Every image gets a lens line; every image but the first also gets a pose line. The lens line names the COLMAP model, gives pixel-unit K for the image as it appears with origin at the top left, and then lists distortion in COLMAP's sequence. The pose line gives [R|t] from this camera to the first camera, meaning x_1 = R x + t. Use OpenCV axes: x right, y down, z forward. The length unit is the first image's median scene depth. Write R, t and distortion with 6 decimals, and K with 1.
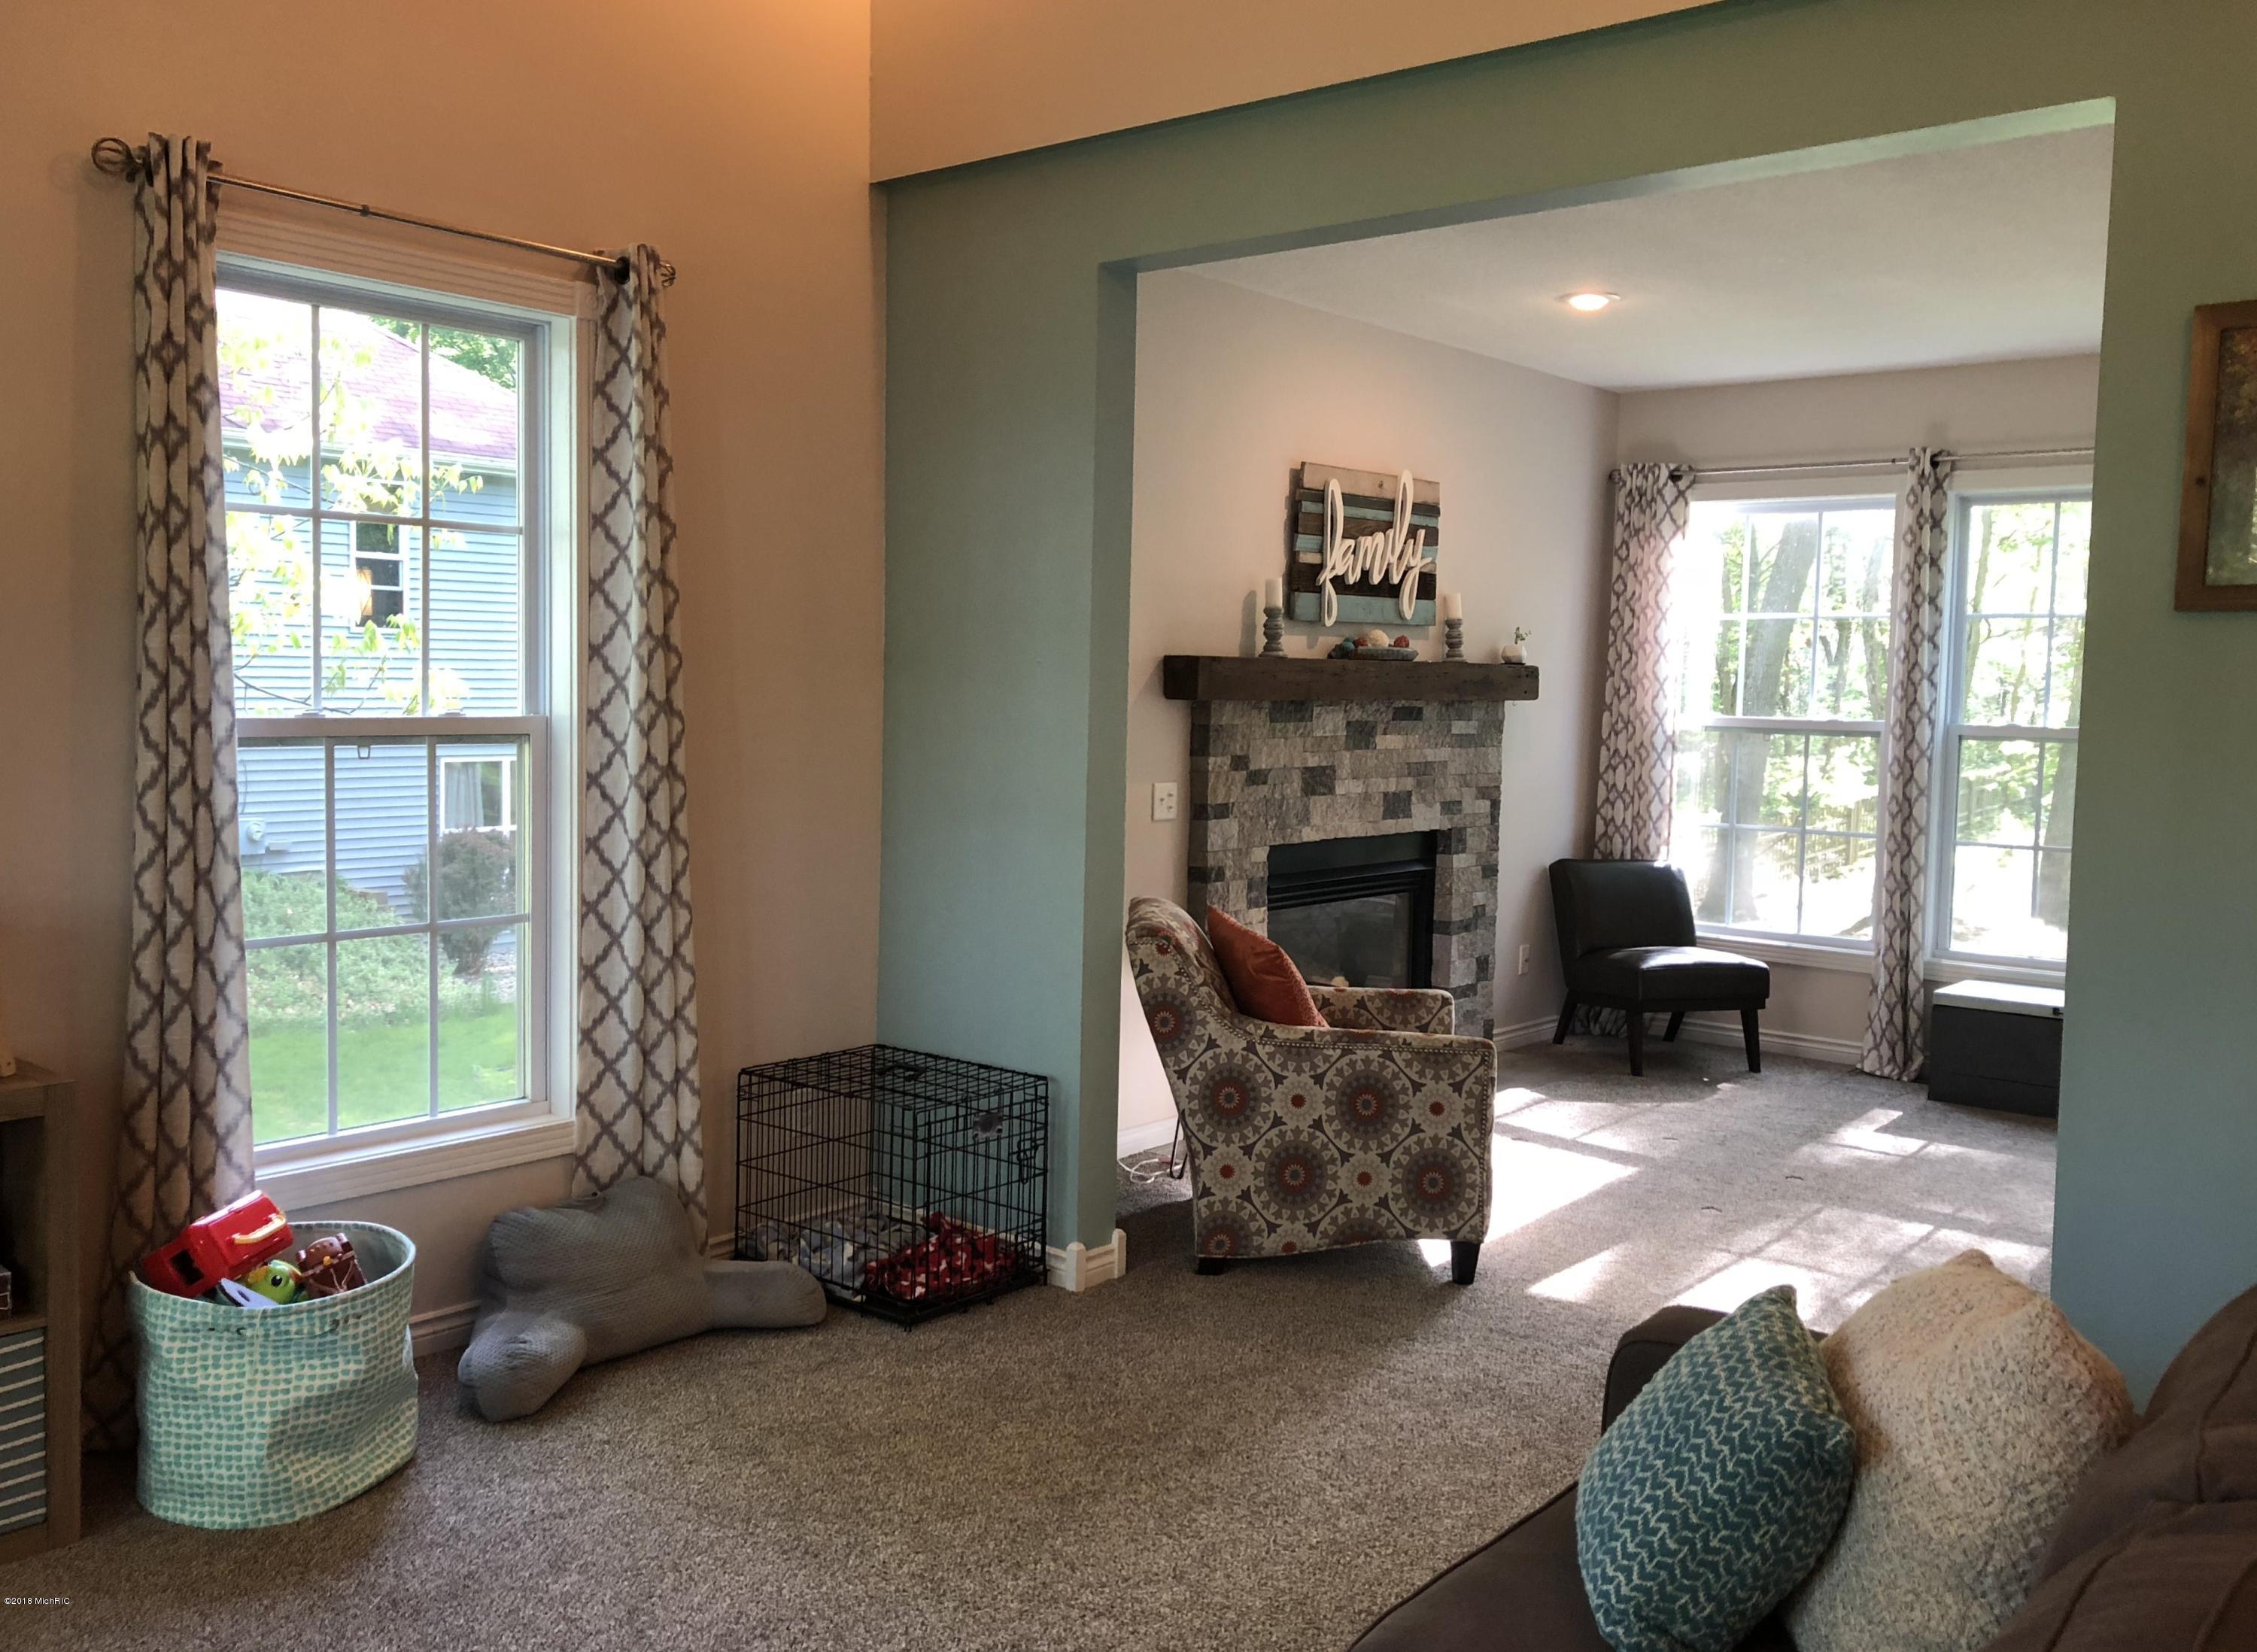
lens RADIAL K [[1941.4, 0, 1152.9], [0, 1941.4, 821.7], [0, 0, 1]] dist [0.095505, -0.001180]
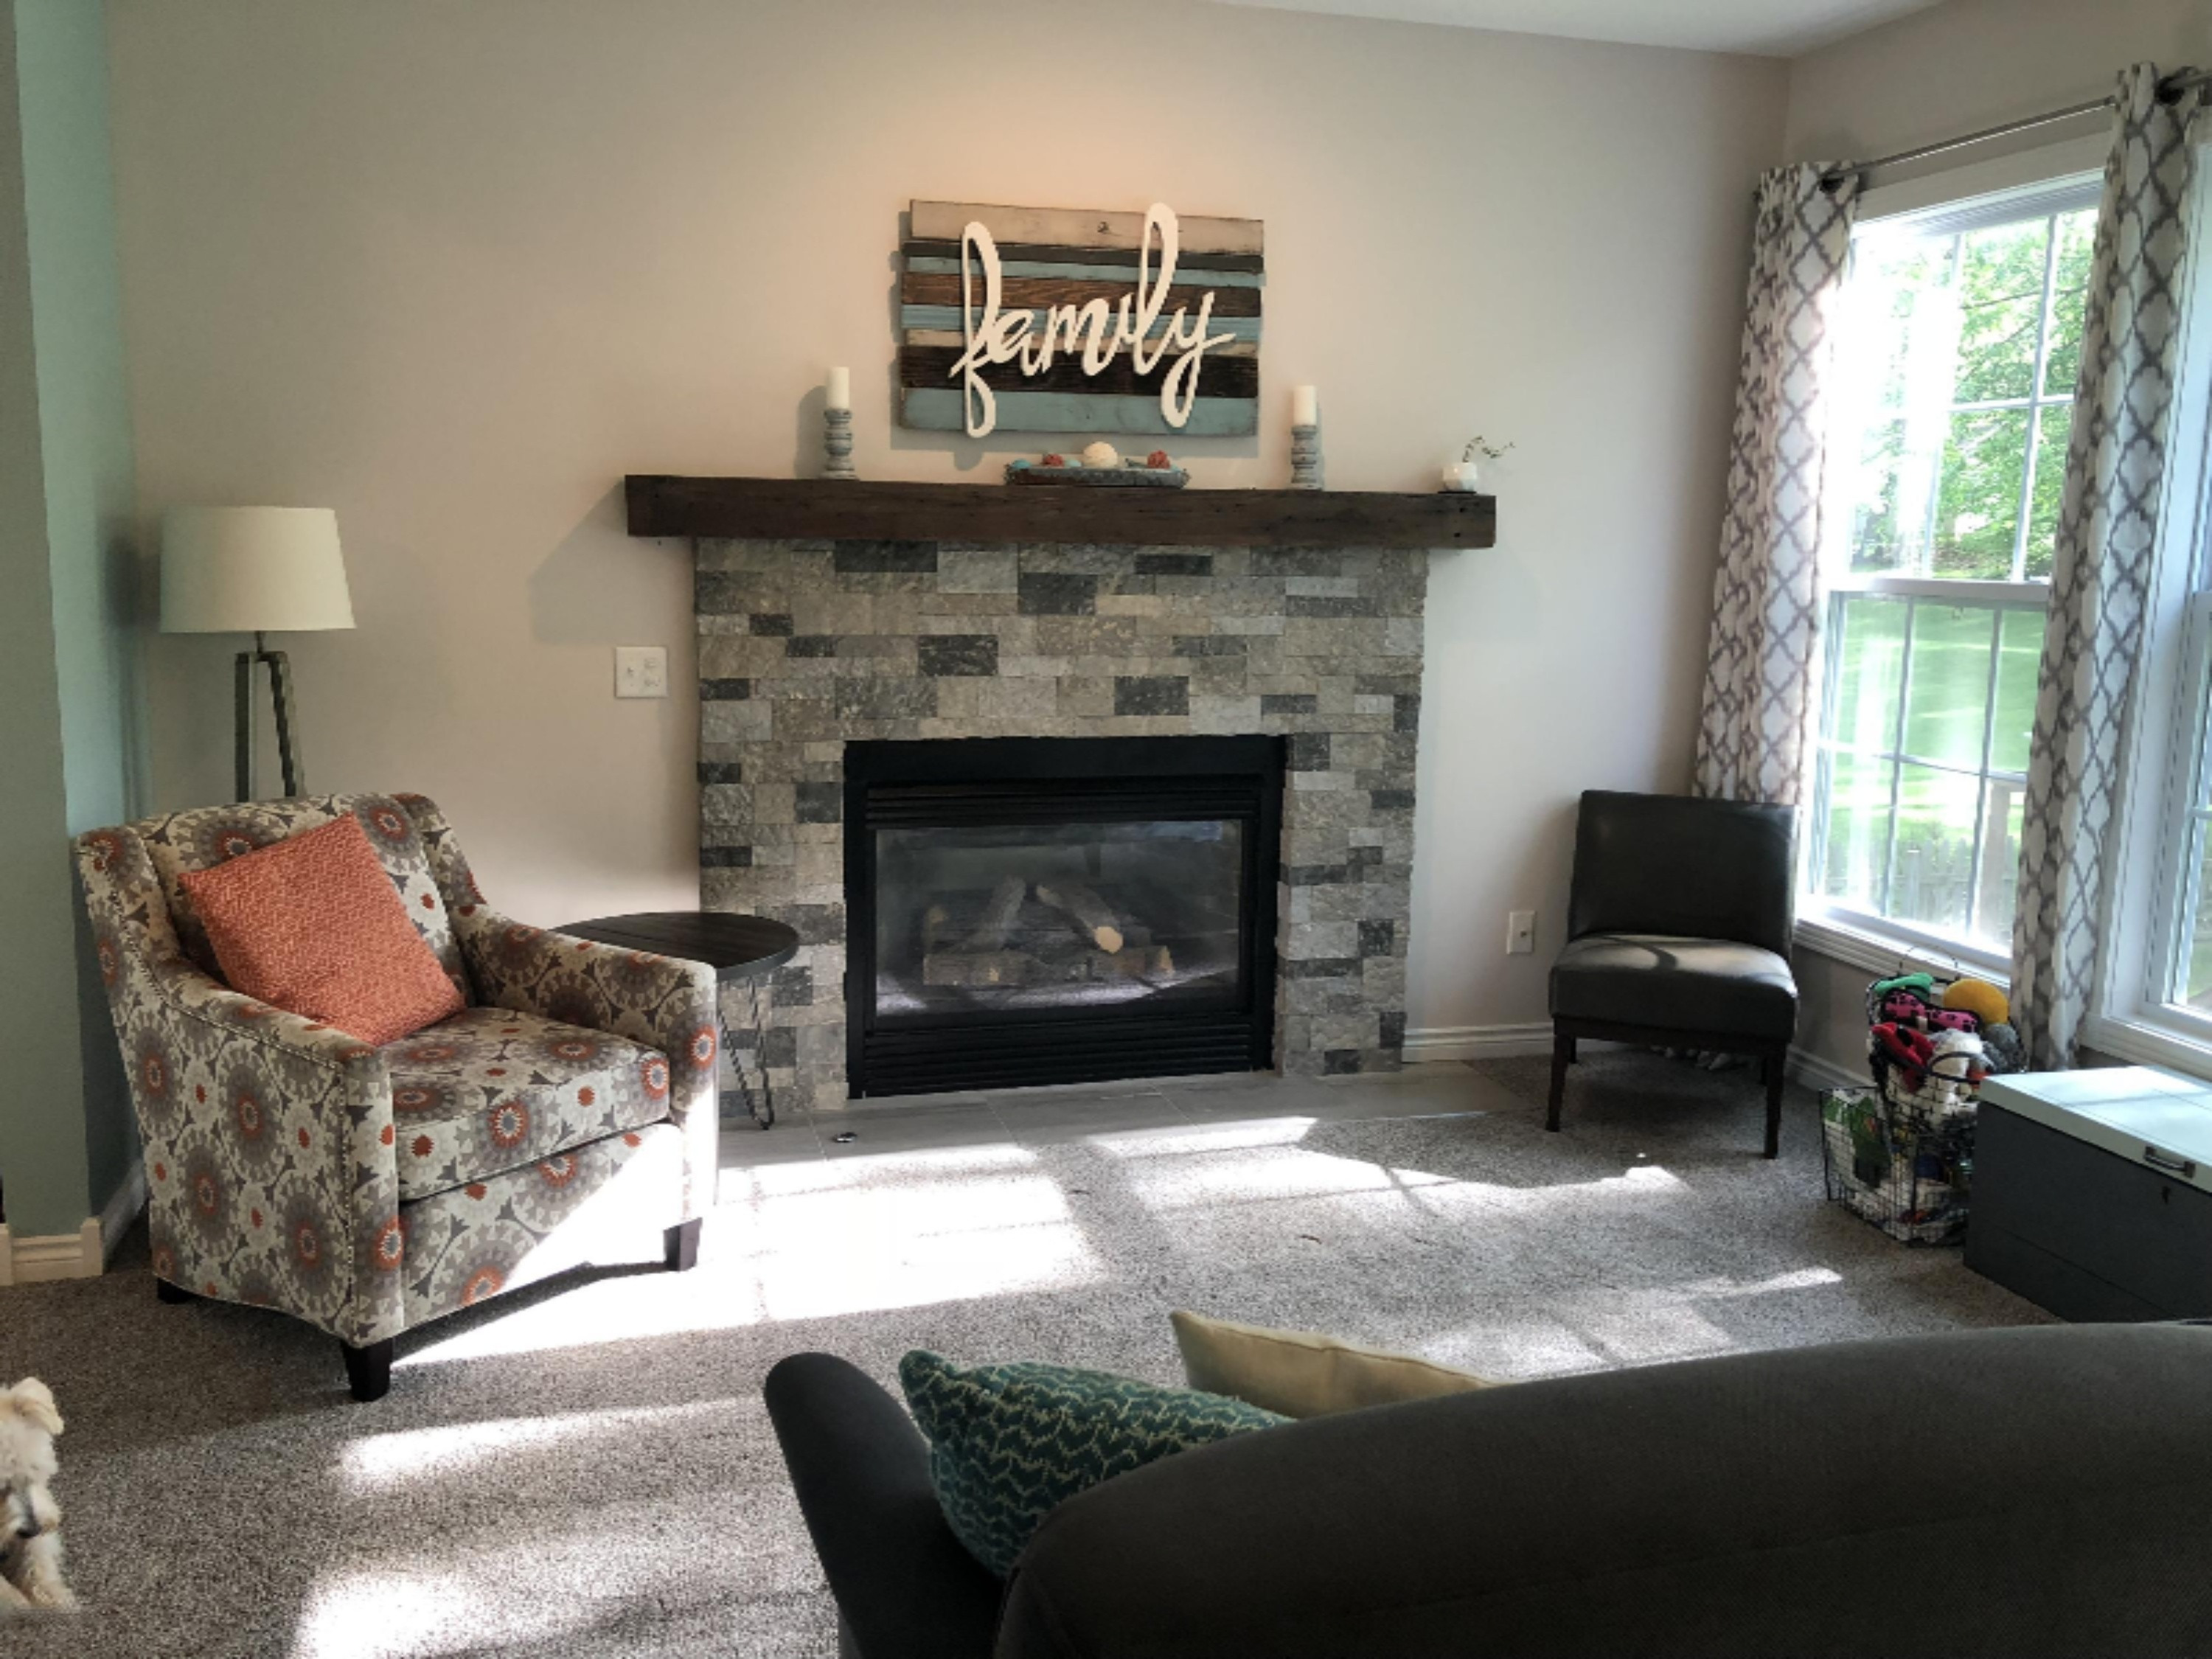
lens RADIAL K [[1834.5, 0, 1093.5], [0, 1834.5, 866.6], [0, 0, 1]] dist [0.045007, -0.060979]
pose [[0.820699, 0.096140, -0.563214, 0.495764], [-0.043291, 0.993372, 0.106484, -0.017172], [0.569718, -0.063009, 0.819421, 0.442631]]
